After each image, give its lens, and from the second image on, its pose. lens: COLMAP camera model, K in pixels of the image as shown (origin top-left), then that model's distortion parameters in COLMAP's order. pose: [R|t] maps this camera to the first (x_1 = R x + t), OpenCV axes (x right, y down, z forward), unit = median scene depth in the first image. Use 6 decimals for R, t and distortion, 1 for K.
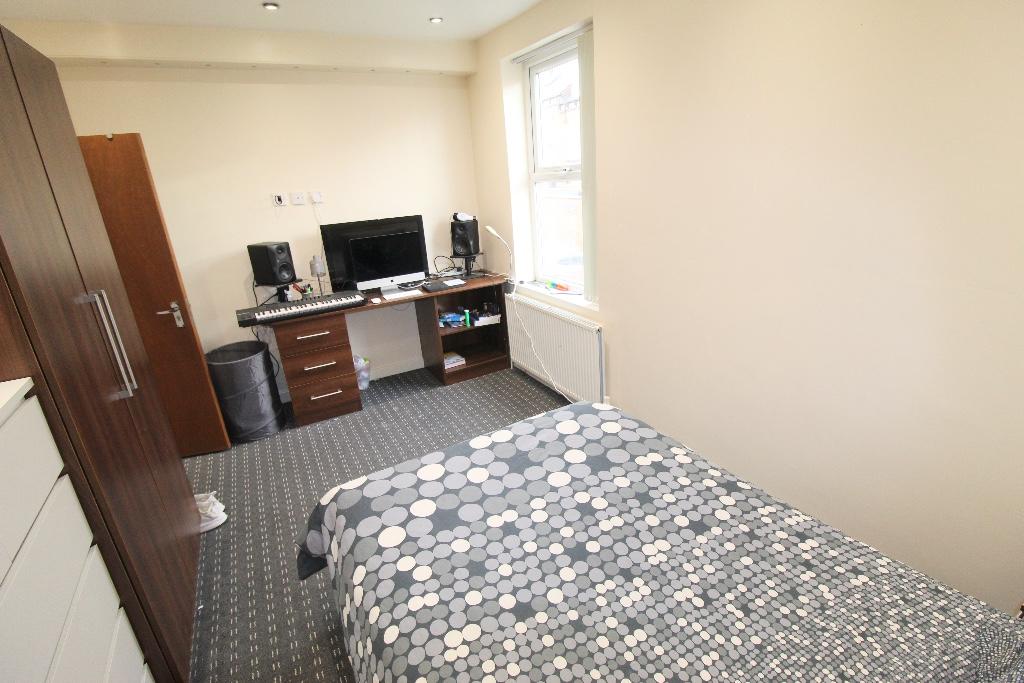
lens RADIAL K [[481.1, 0, 512.9], [0, 481.1, 336.6], [0, 0, 1]] dist [-0.012279, -0.007122]
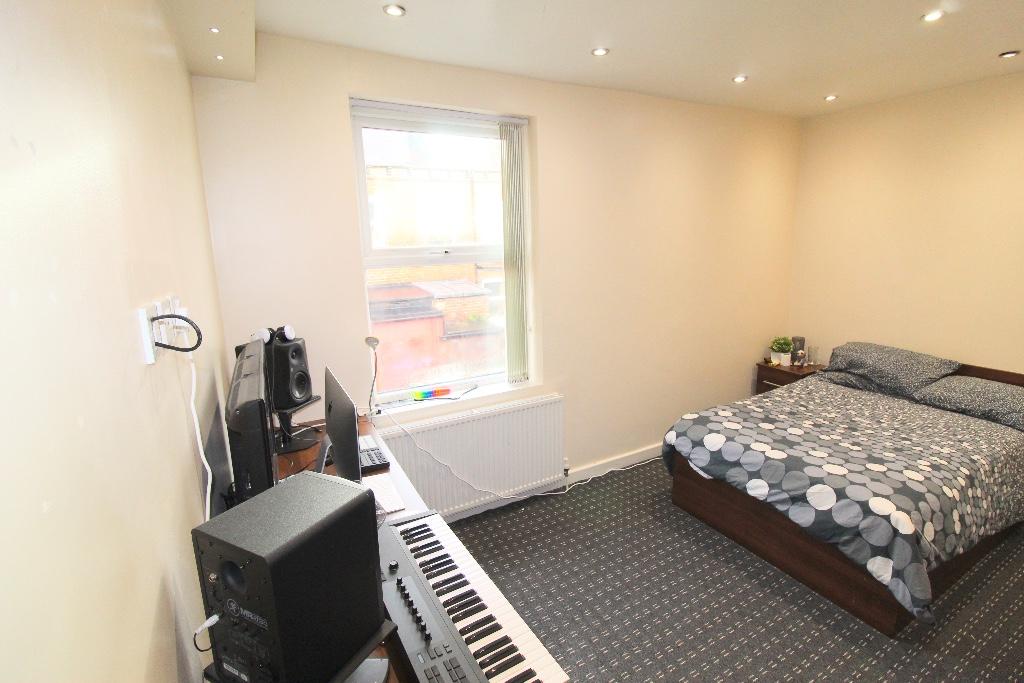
lens RADIAL K [[481.1, 0, 512.6], [0, 481.1, 344.2], [0, 0, 1]] dist [-0.012279, -0.007122]
pose [[-0.000924, -0.157848, 0.987463, -1.585390], [0.341148, 0.928176, 0.148690, -0.589822], [-0.940009, 0.337008, 0.052992, 1.879502]]
